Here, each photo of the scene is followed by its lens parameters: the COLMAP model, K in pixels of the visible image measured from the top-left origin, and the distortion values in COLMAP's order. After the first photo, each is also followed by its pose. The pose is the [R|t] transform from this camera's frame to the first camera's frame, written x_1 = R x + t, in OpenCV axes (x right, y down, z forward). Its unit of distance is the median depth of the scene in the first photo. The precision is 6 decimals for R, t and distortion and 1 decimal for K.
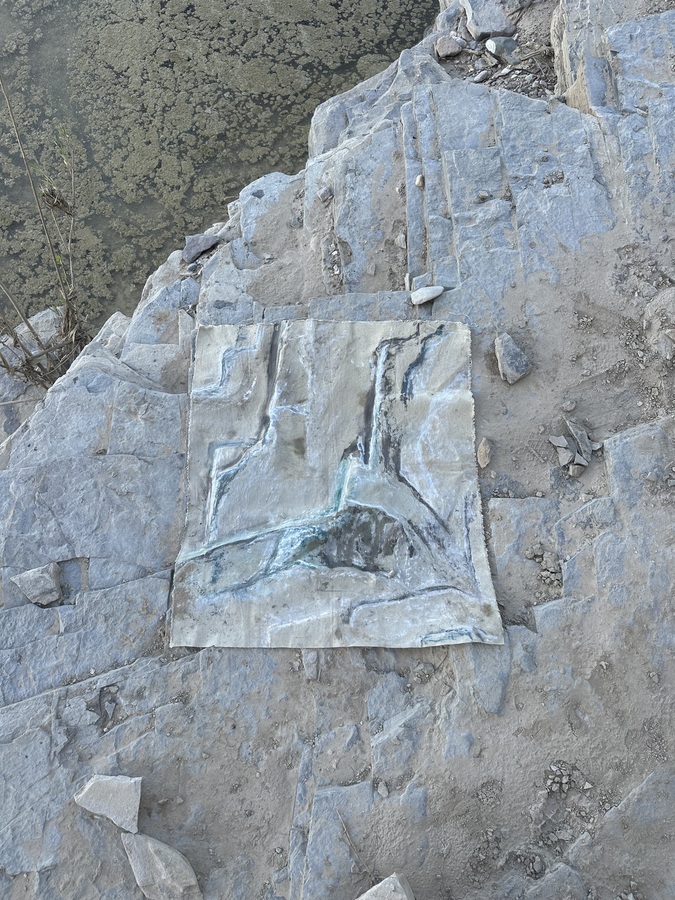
lens RADIAL K [[634.6, 0, 332.6], [0, 634.6, 454.3], [0, 0, 1]] dist [0.061746, -0.083139]
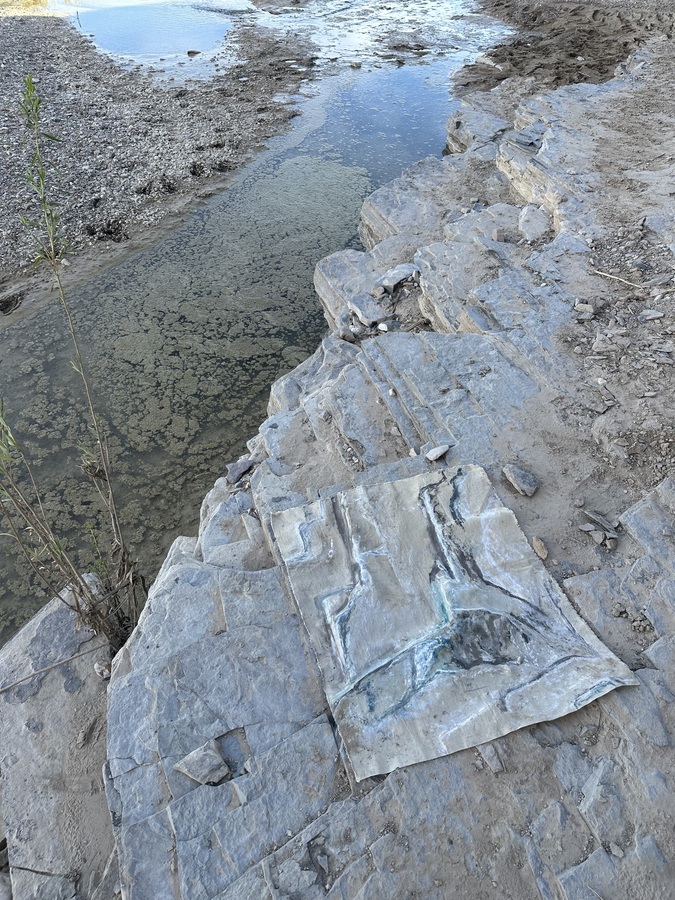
lens RADIAL K [[634.6, 0, 338.1], [0, 634.6, 457.7], [0, 0, 1]] dist [0.061746, -0.083139]
pose [[0.950431, -0.205189, 0.233619, -0.368772], [0.289295, 0.858943, -0.422523, 0.253089], [-0.113968, 0.469164, 0.875726, -0.080109]]
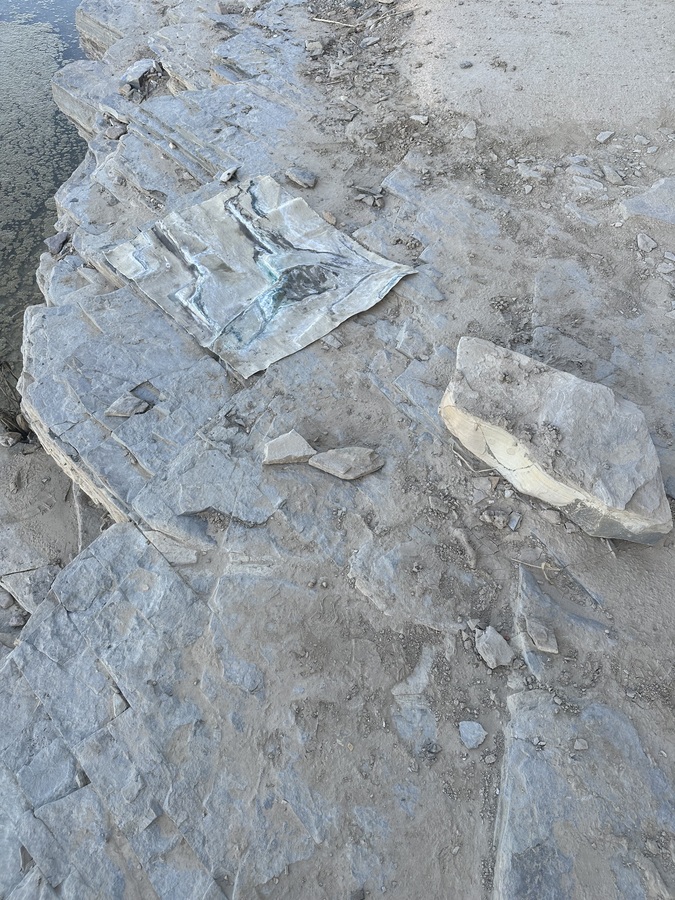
lens RADIAL K [[634.6, 0, 342.3], [0, 634.6, 454.1], [0, 0, 1]] dist [0.061746, -0.083139]
pose [[0.739148, -0.544900, 0.395909, -0.641067], [0.636597, 0.757176, -0.146383, 0.665382], [-0.220009, 0.360233, 0.906547, -0.162080]]
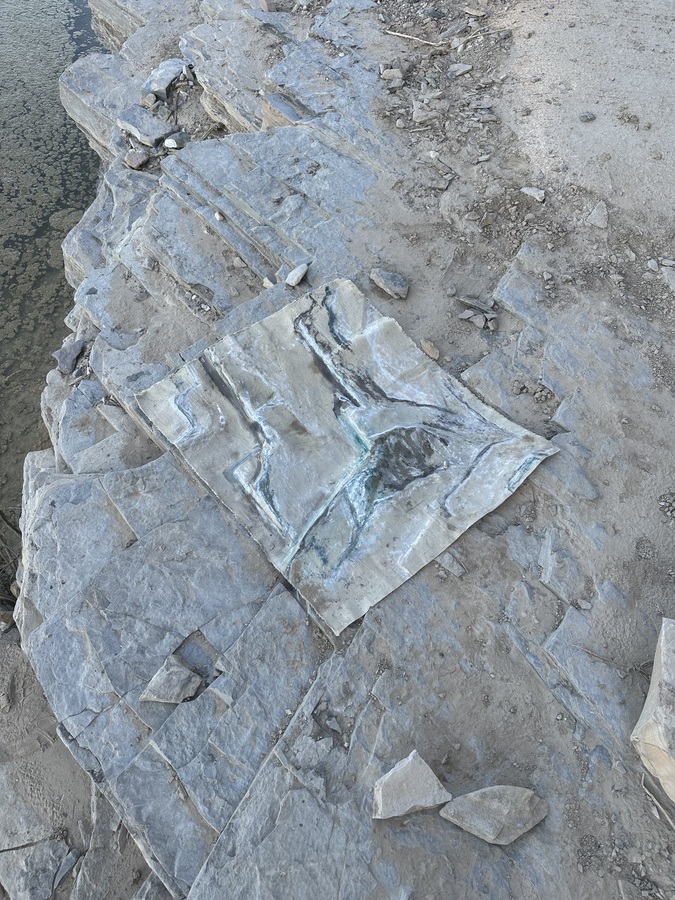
lens RADIAL K [[634.6, 0, 336.9], [0, 634.6, 456.1], [0, 0, 1]] dist [0.061746, -0.083139]
pose [[0.763371, -0.529139, 0.370509, -0.414740], [0.597992, 0.795784, -0.095570, 0.161977], [-0.244275, 0.294517, 0.923899, 0.055369]]
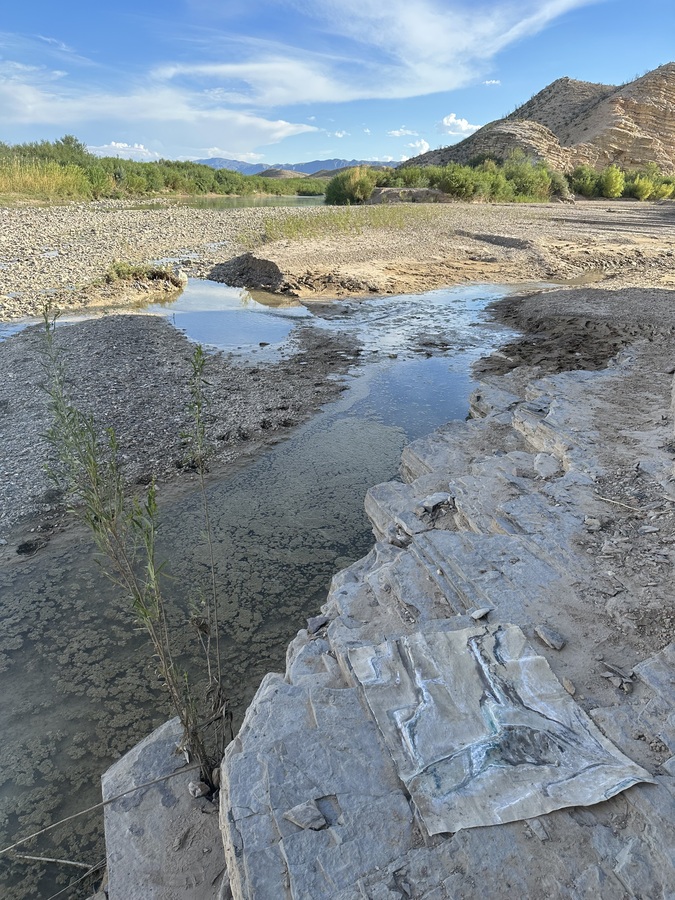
lens RADIAL K [[634.6, 0, 336.7], [0, 634.6, 459.2], [0, 0, 1]] dist [0.061746, -0.083139]
pose [[0.965894, -0.070616, 0.249124, -0.610859], [0.235250, 0.641327, -0.730313, 0.621564], [-0.108198, 0.764011, 0.636066, -0.272014]]
